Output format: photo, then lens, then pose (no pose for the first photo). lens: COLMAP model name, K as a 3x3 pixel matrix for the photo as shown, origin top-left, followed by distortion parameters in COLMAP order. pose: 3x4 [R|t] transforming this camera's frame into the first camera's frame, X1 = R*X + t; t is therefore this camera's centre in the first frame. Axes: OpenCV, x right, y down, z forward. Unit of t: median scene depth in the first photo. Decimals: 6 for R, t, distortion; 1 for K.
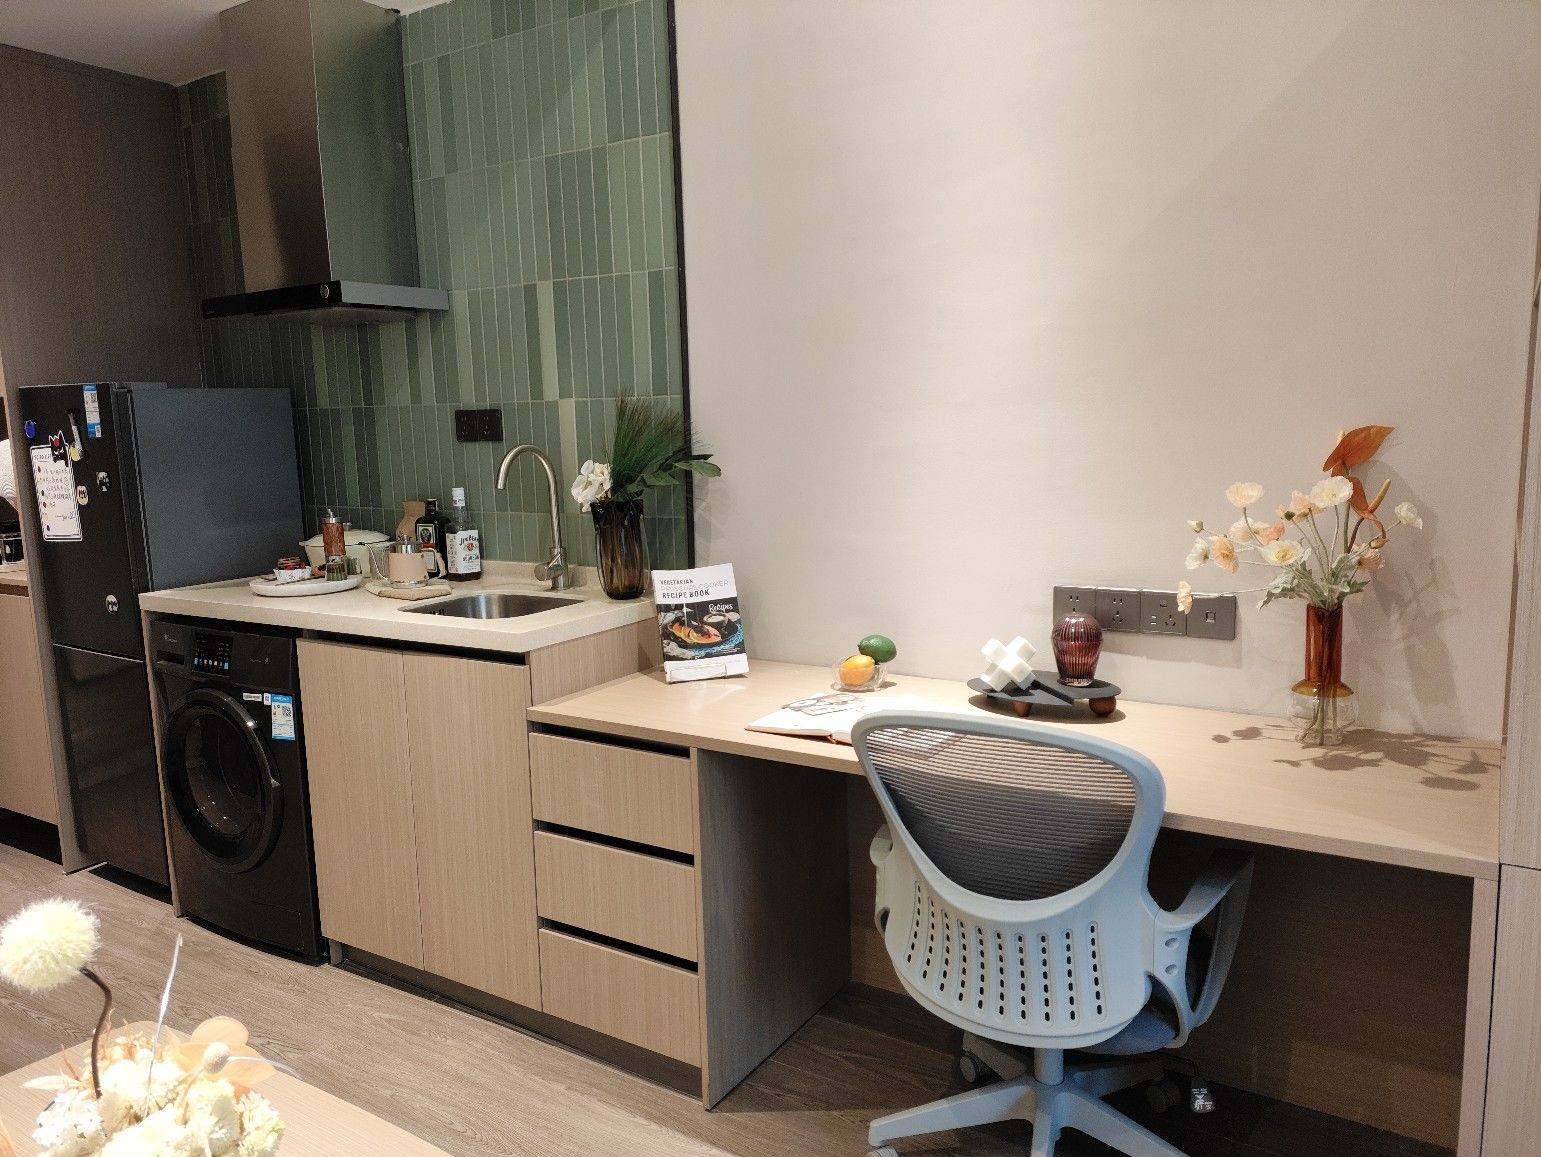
lens RADIAL K [[1154.2, 0, 768.4], [0, 1154.2, 578.5], [0, 0, 1]] dist [0.009253, 0.041661]
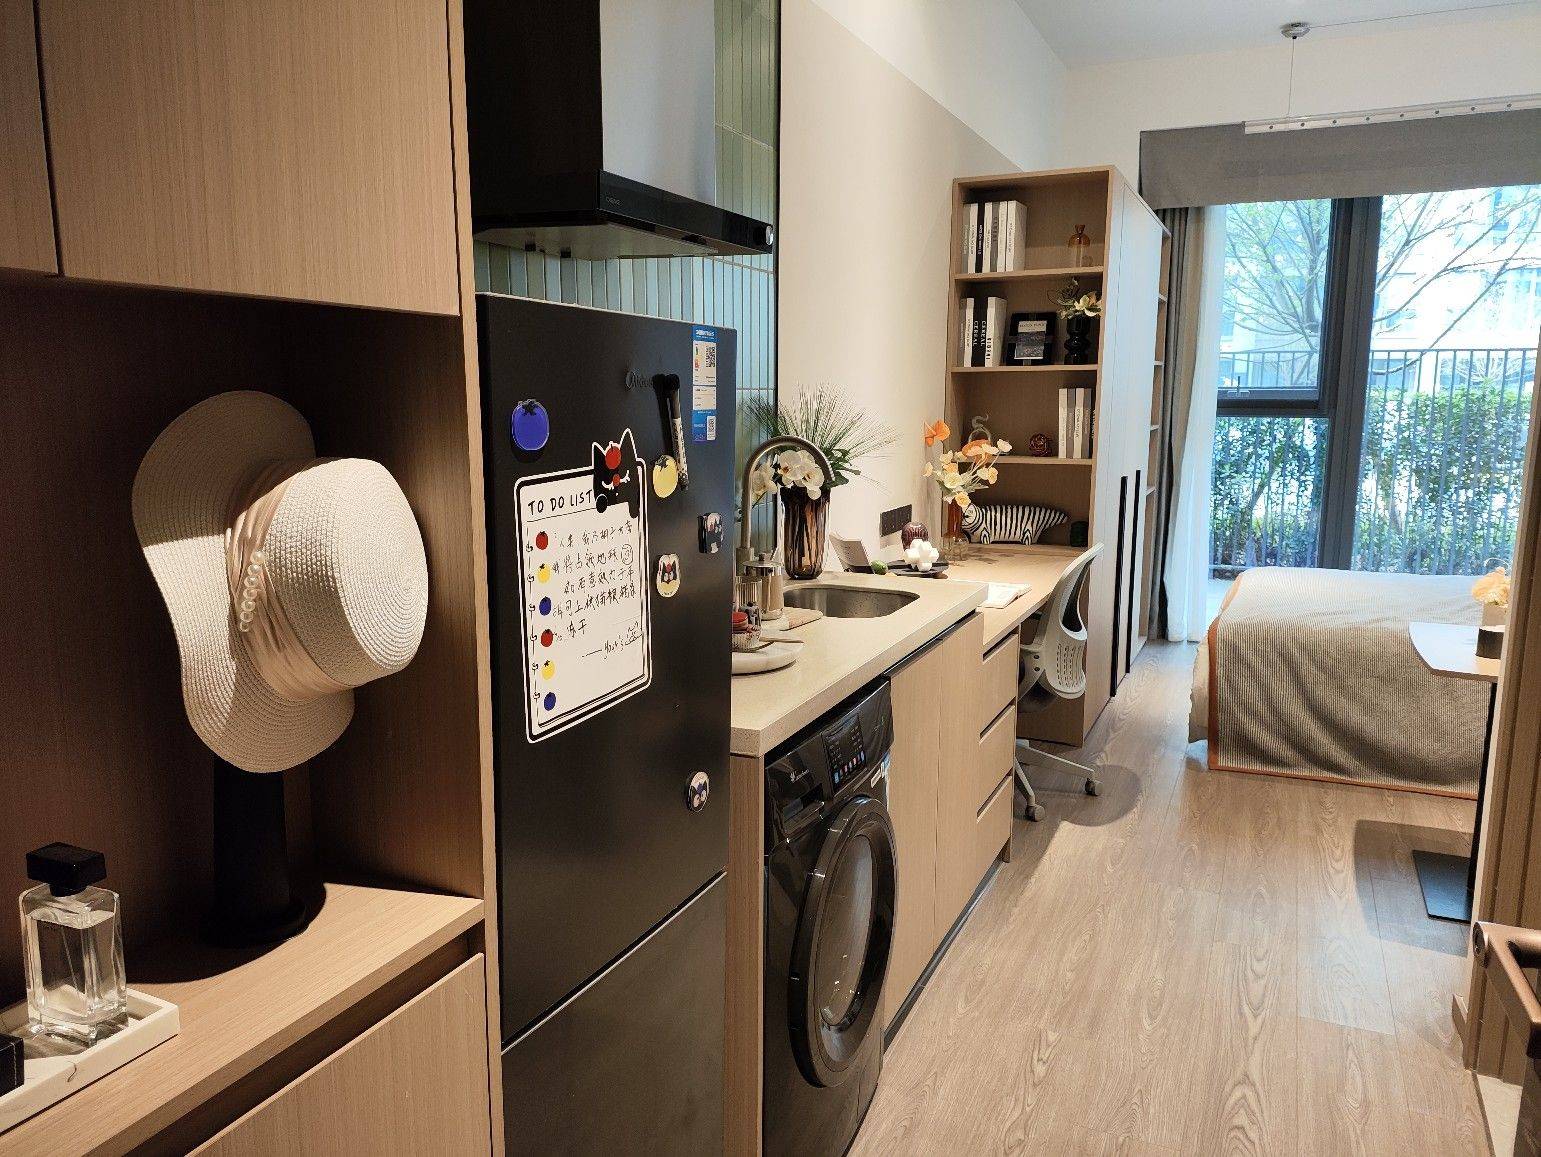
lens RADIAL K [[1154.2, 0, 769.2], [0, 1154.2, 577.3], [0, 0, 1]] dist [0.009253, 0.041661]
pose [[-0.148803, -0.131667, 0.980062, -1.003511], [0.129963, 0.979895, 0.151377, -0.129525], [-0.980289, 0.149897, -0.128700, 1.003681]]
